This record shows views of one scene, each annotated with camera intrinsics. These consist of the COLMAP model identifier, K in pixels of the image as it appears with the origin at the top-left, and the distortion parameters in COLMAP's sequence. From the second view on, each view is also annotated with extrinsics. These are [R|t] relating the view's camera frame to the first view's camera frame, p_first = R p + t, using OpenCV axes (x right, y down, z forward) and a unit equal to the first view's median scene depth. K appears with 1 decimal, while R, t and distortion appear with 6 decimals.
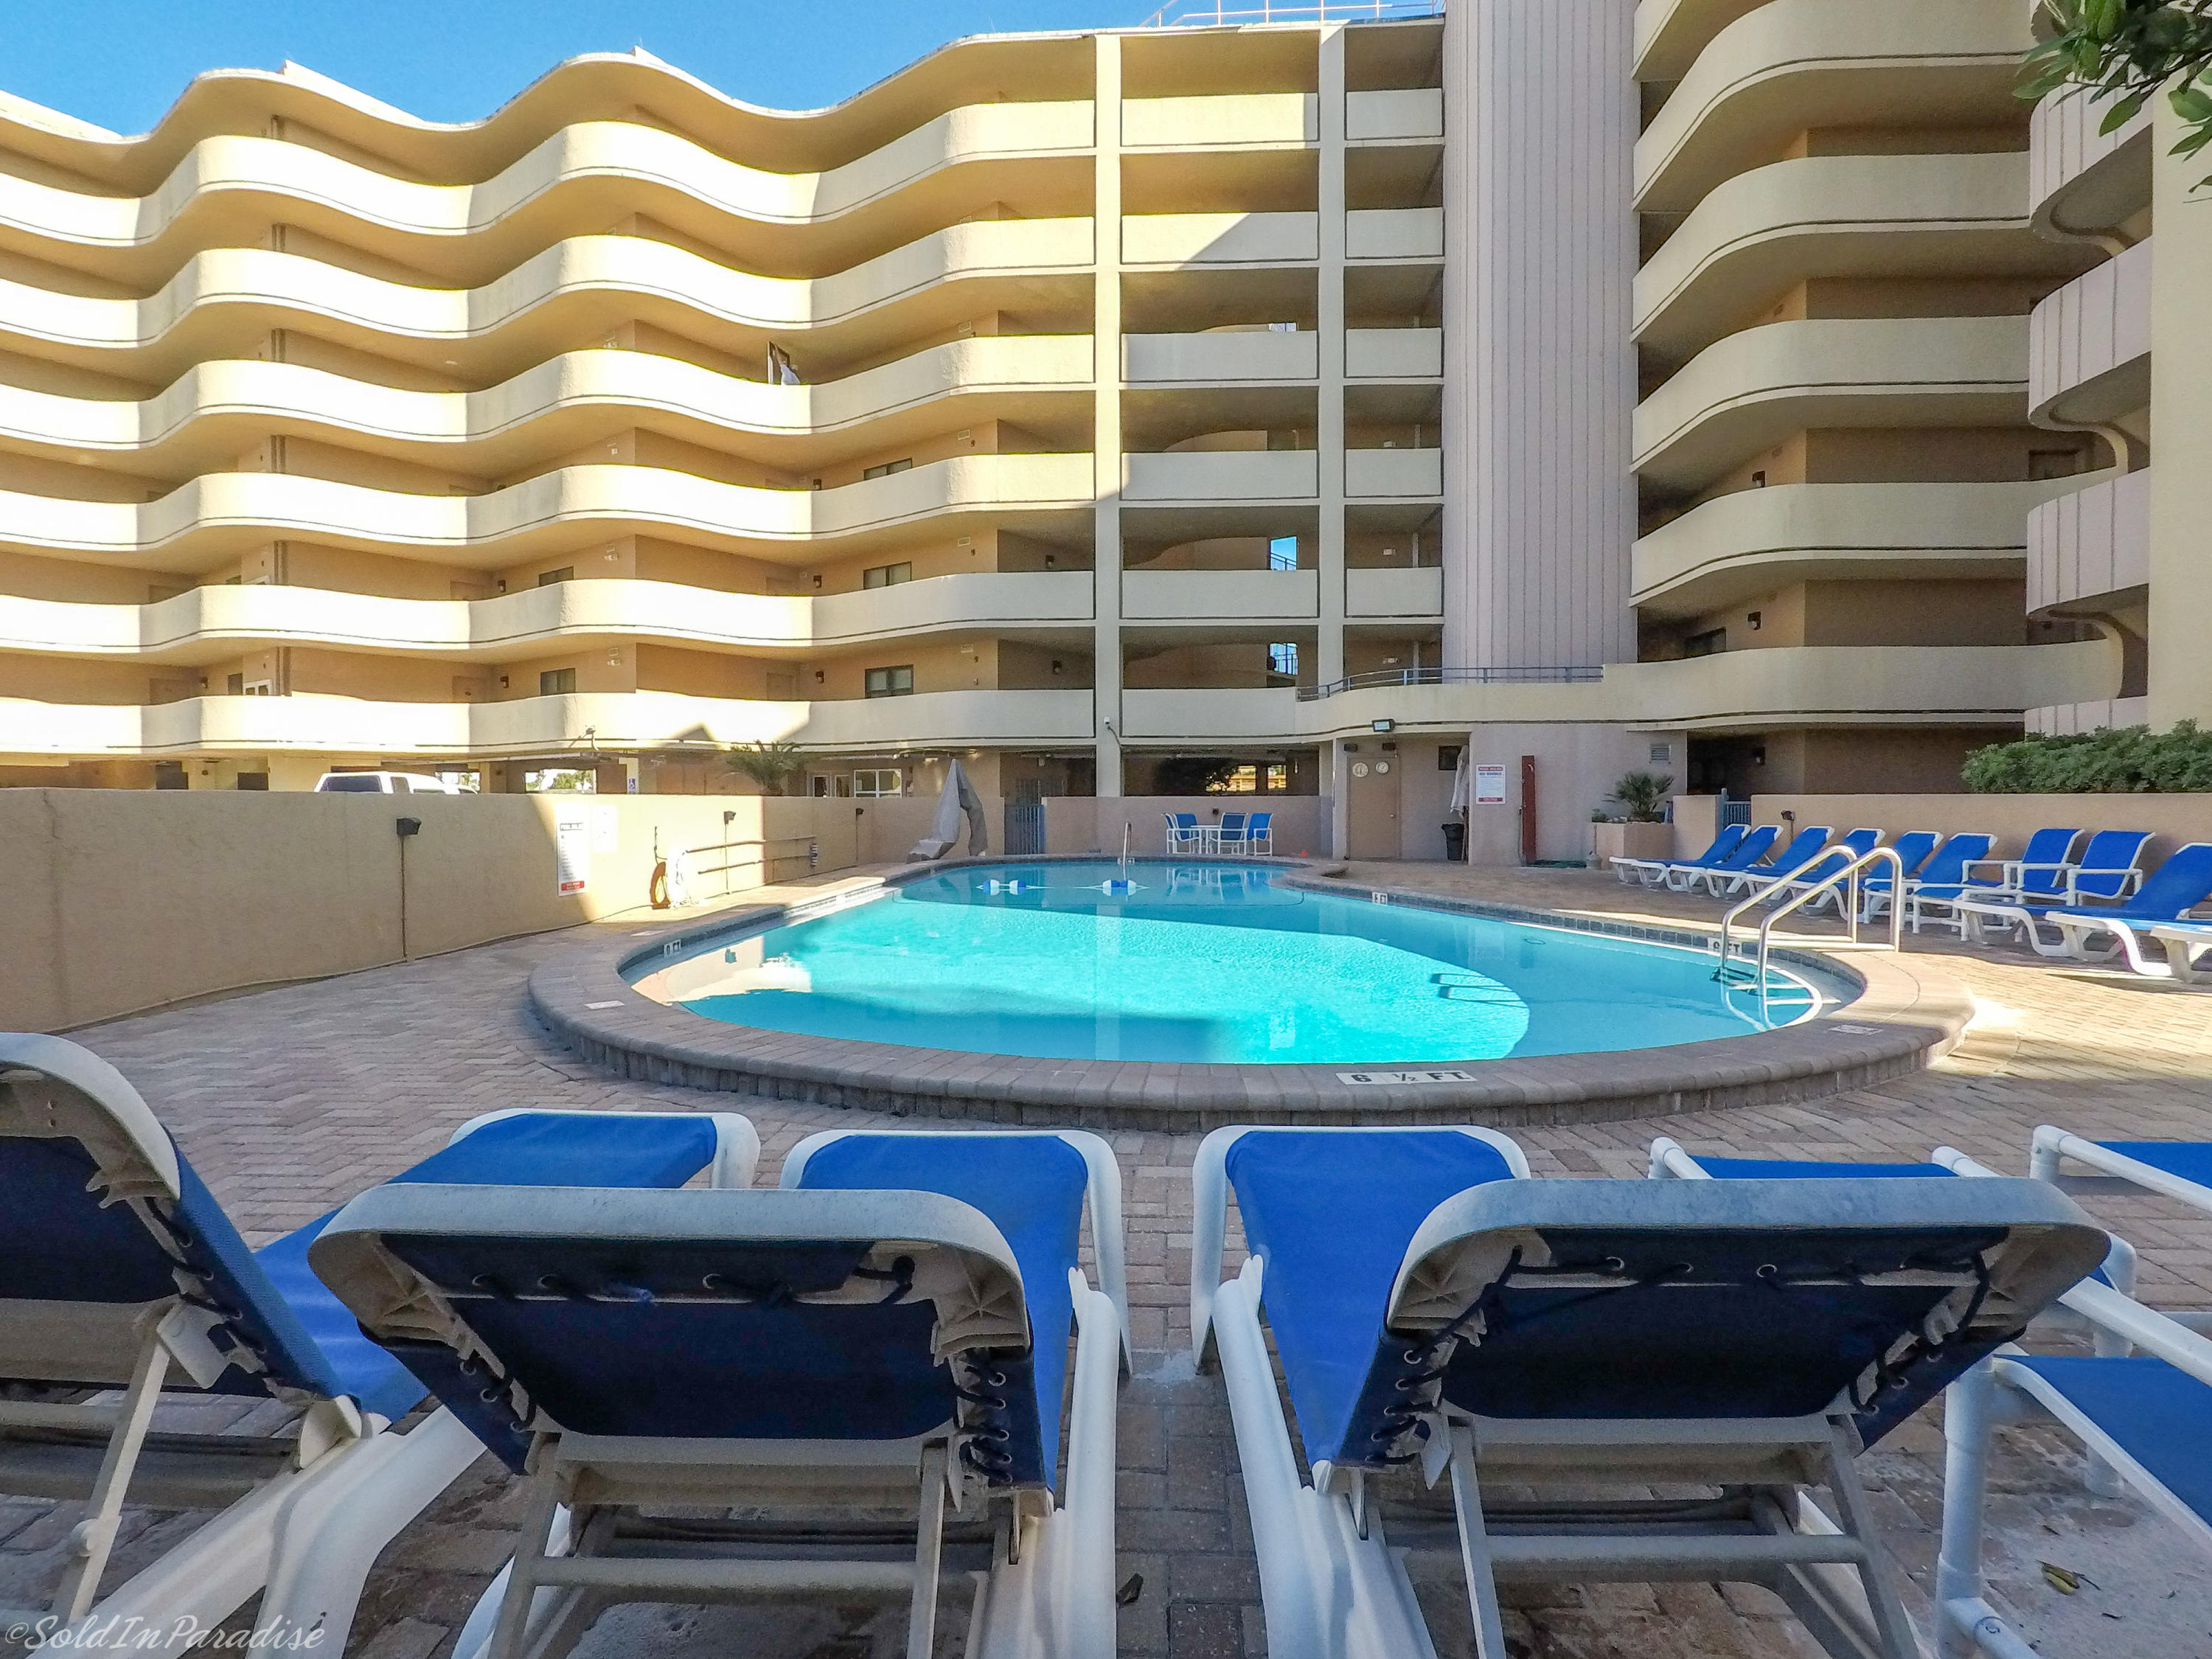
lens RADIAL K [[1109.9, 0, 1106.0], [0, 1109.9, 829.5], [0, 0, 1]] dist [-0.017076, 0.000890]
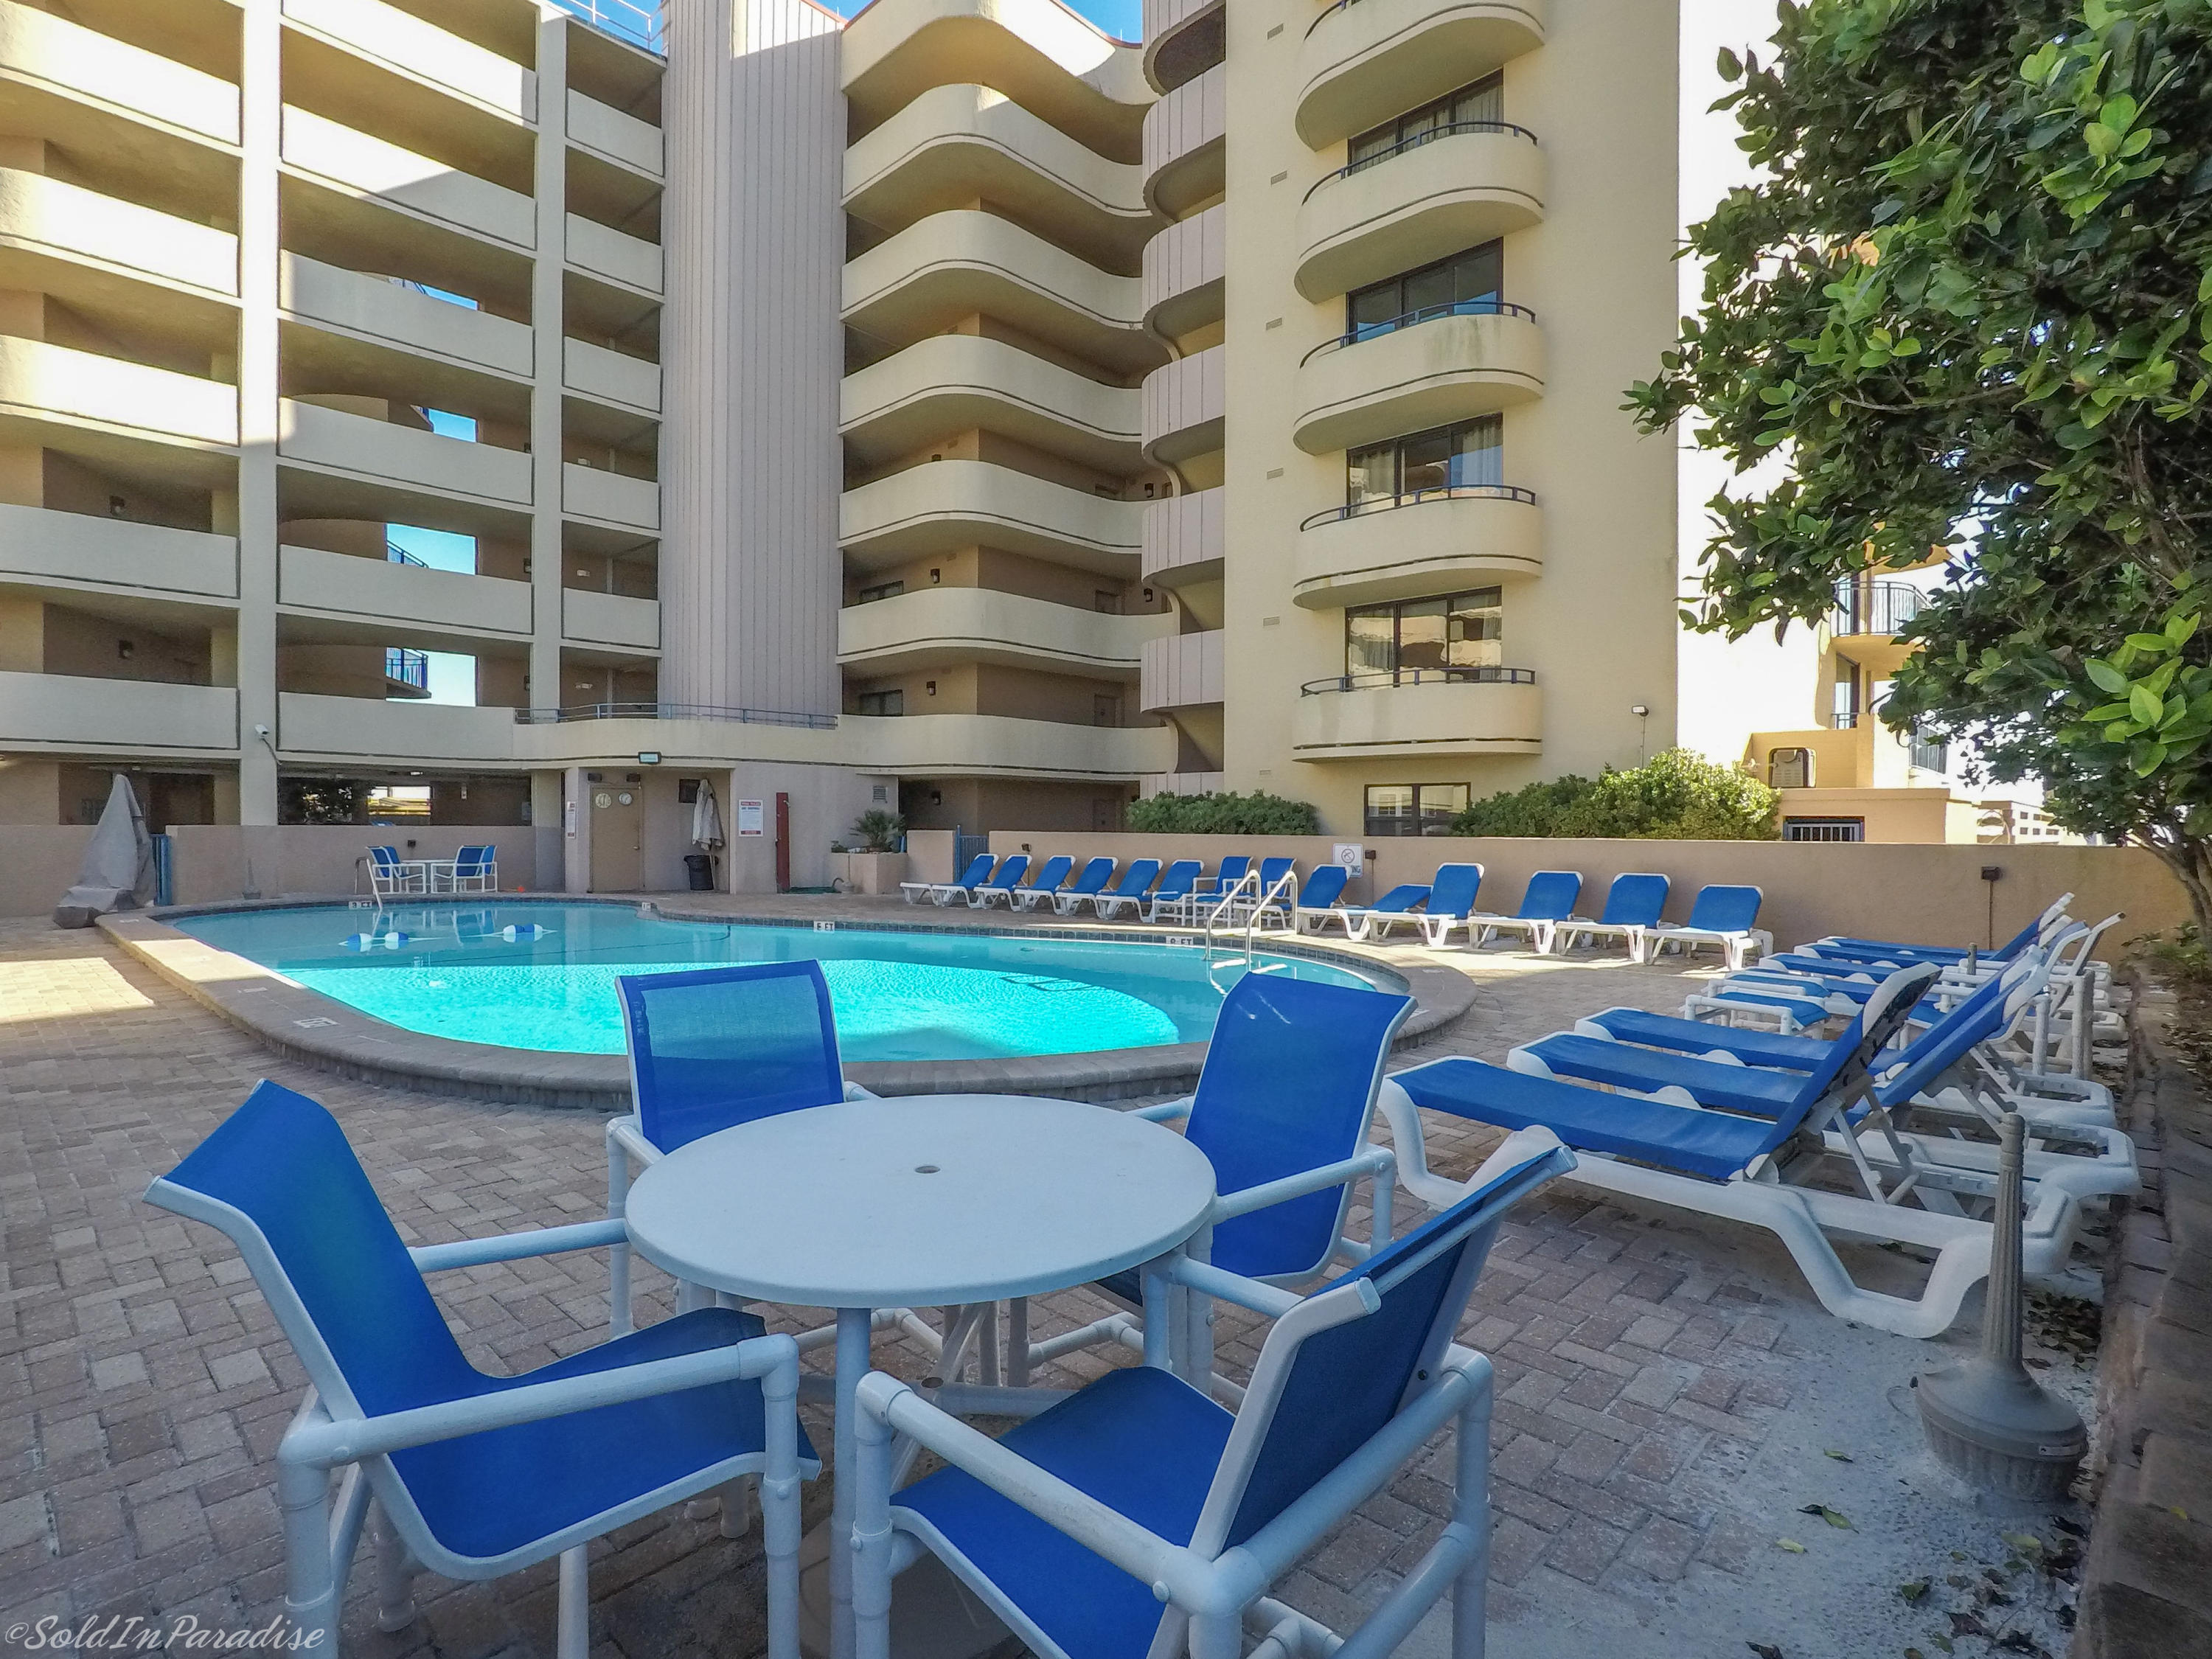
lens RADIAL K [[1112.9, 0, 1106.0], [0, 1112.9, 829.5], [0, 0, 1]] dist [0.005380, 0.000265]
pose [[0.670119, 0.006508, 0.742225, -0.197917], [0.011056, 0.999763, -0.018748, -0.005352], [-0.742172, 0.020770, 0.669888, 0.022377]]
